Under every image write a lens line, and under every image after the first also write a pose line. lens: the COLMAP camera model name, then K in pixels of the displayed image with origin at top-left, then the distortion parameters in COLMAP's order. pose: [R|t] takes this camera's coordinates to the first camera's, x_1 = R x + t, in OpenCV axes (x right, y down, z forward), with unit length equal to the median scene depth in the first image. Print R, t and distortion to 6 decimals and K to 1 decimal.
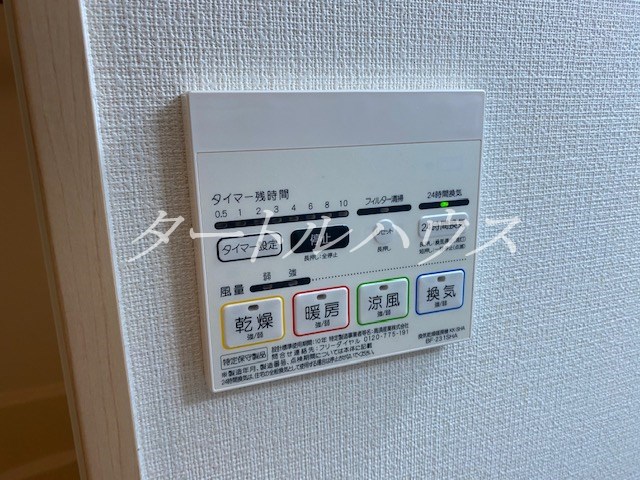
lens RADIAL K [[487.8, 0, 319.7], [0, 487.8, 239.8], [0, 0, 1]] dist [0.006144, 0.003099]
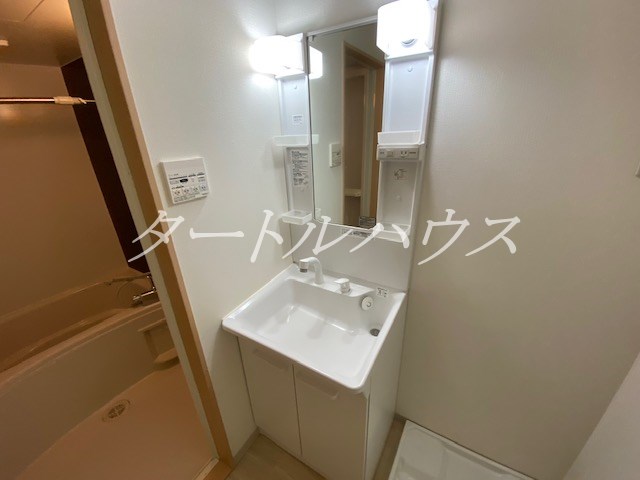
lens RADIAL K [[259.8, 0, 321.5], [0, 259.8, 243.6], [0, 0, 1]] dist [-0.003166, -0.000347]
pose [[0.801694, -0.242164, 0.546483, -0.701009], [0.184536, 0.969869, 0.159064, 0.678345], [-0.568536, -0.026675, 0.822226, -3.412089]]
